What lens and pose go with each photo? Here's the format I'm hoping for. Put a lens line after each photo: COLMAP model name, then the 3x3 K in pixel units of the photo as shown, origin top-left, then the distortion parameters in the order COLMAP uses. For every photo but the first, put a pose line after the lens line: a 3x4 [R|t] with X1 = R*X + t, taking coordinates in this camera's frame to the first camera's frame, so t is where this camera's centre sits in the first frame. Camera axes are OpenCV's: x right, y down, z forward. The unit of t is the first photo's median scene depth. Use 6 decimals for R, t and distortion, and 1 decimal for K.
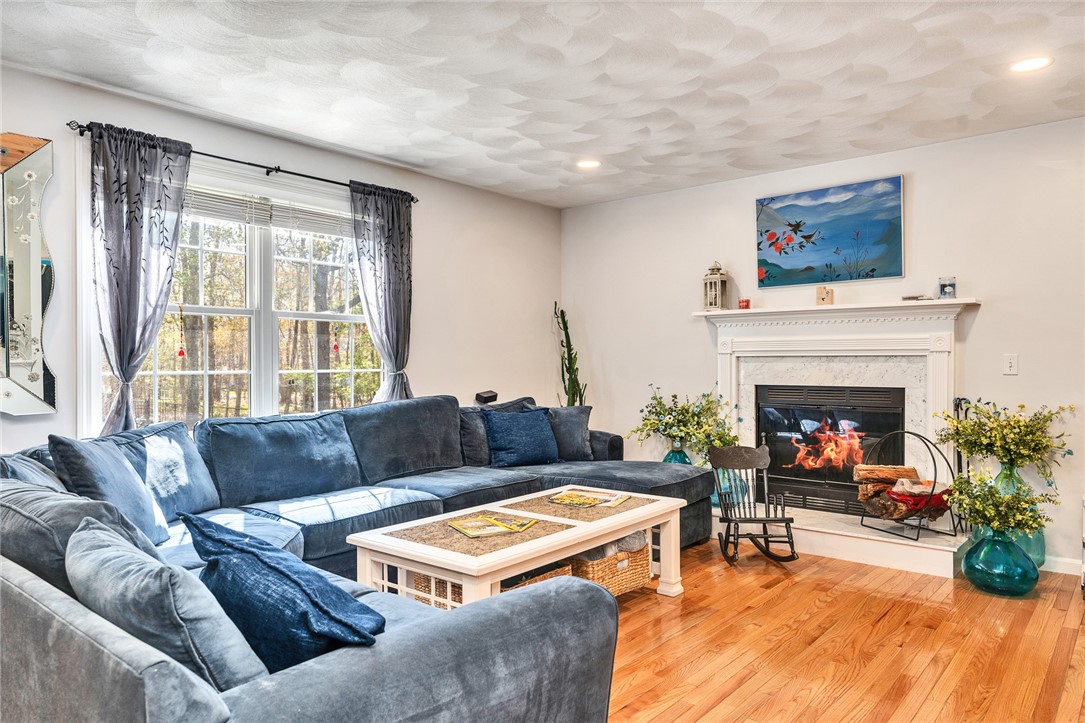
lens RADIAL K [[723.1, 0, 542.5], [0, 723.1, 361.5], [0, 0, 1]] dist [0.008126, 0.000636]
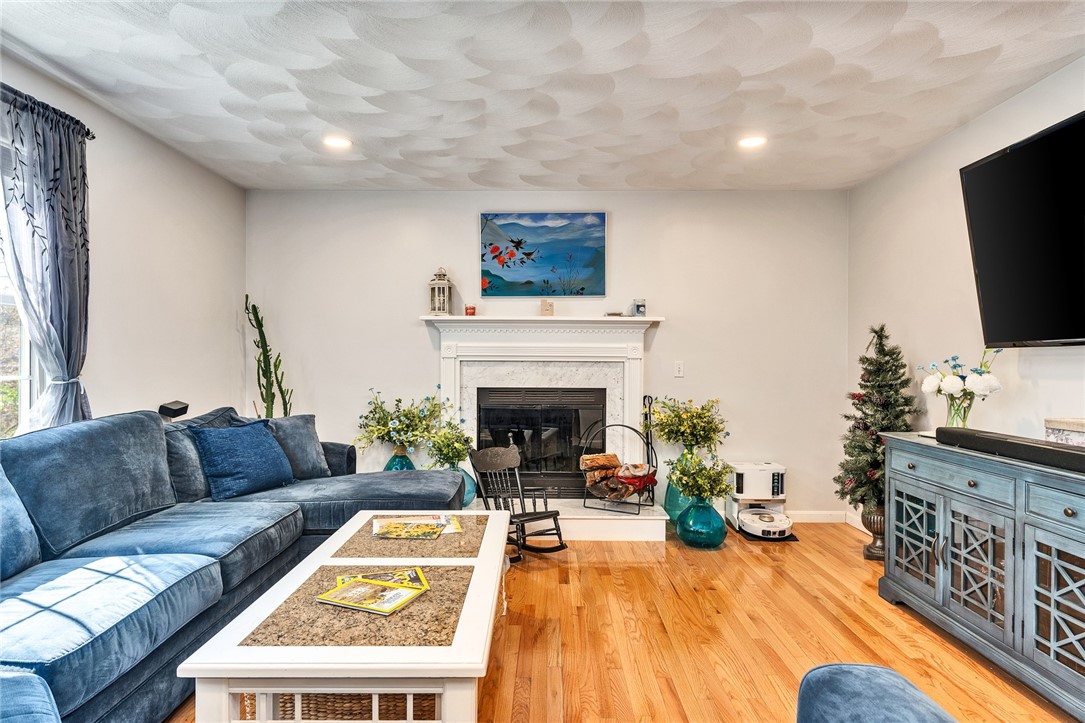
lens RADIAL K [[613.6, 0, 542.5], [0, 613.6, 361.5], [0, 0, 1]] dist [0.004322, 0.001069]
pose [[0.772091, 0.006870, 0.635474, -0.222555], [-0.006225, 0.999975, -0.003248, -0.003878], [-0.635481, -0.001448, 0.772115, 0.263298]]
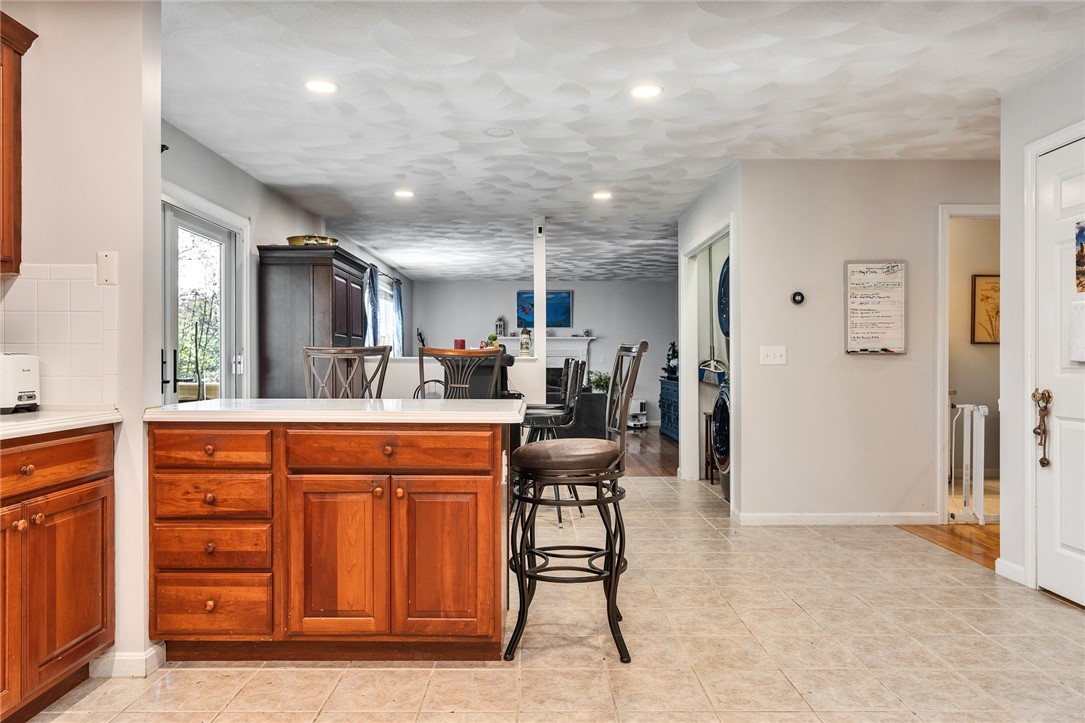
lens RADIAL K [[657.4, 0, 542.5], [0, 657.4, 361.5], [0, 0, 1]] dist [-0.007327, -0.000121]
pose [[0.789521, 0.000881, 0.613723, -1.093064], [-0.000375, 0.999999, -0.000953, 0.016227], [-0.613724, 0.000522, 0.789521, -0.893022]]
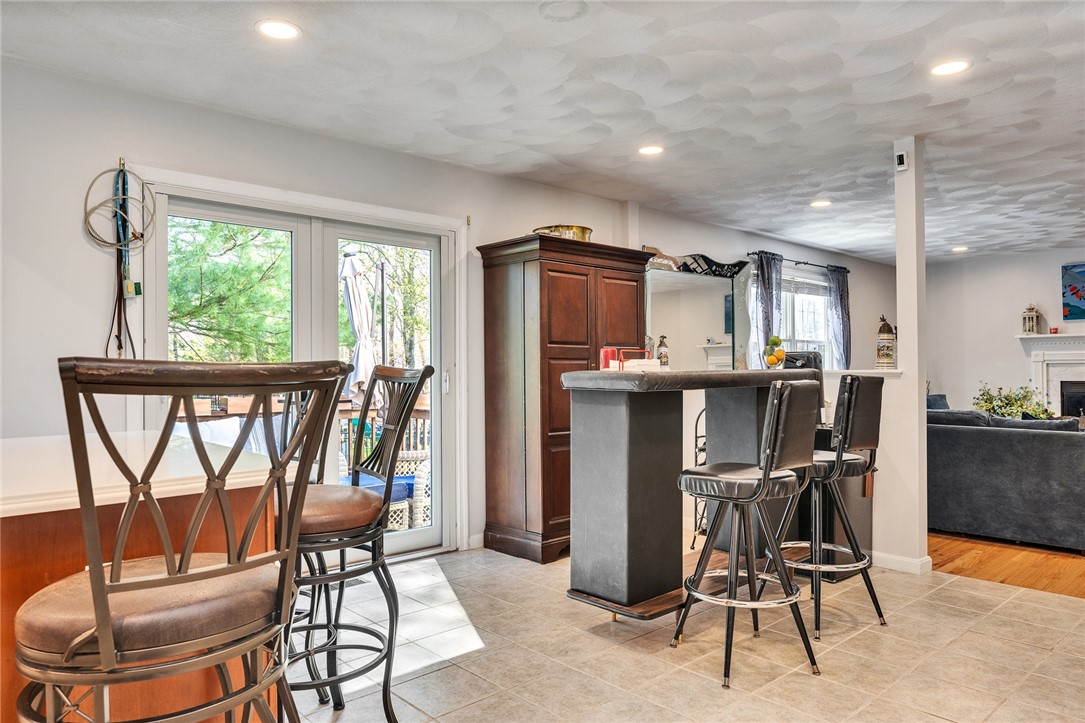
lens RADIAL K [[723.1, 0, 542.5], [0, 723.1, 361.5], [0, 0, 1]] dist [0.008126, 0.000636]
pose [[0.992752, -0.002719, -0.120152, -0.706786], [0.001556, 0.999951, -0.009774, 0.003283], [0.120173, 0.009516, 0.992707, -0.796424]]
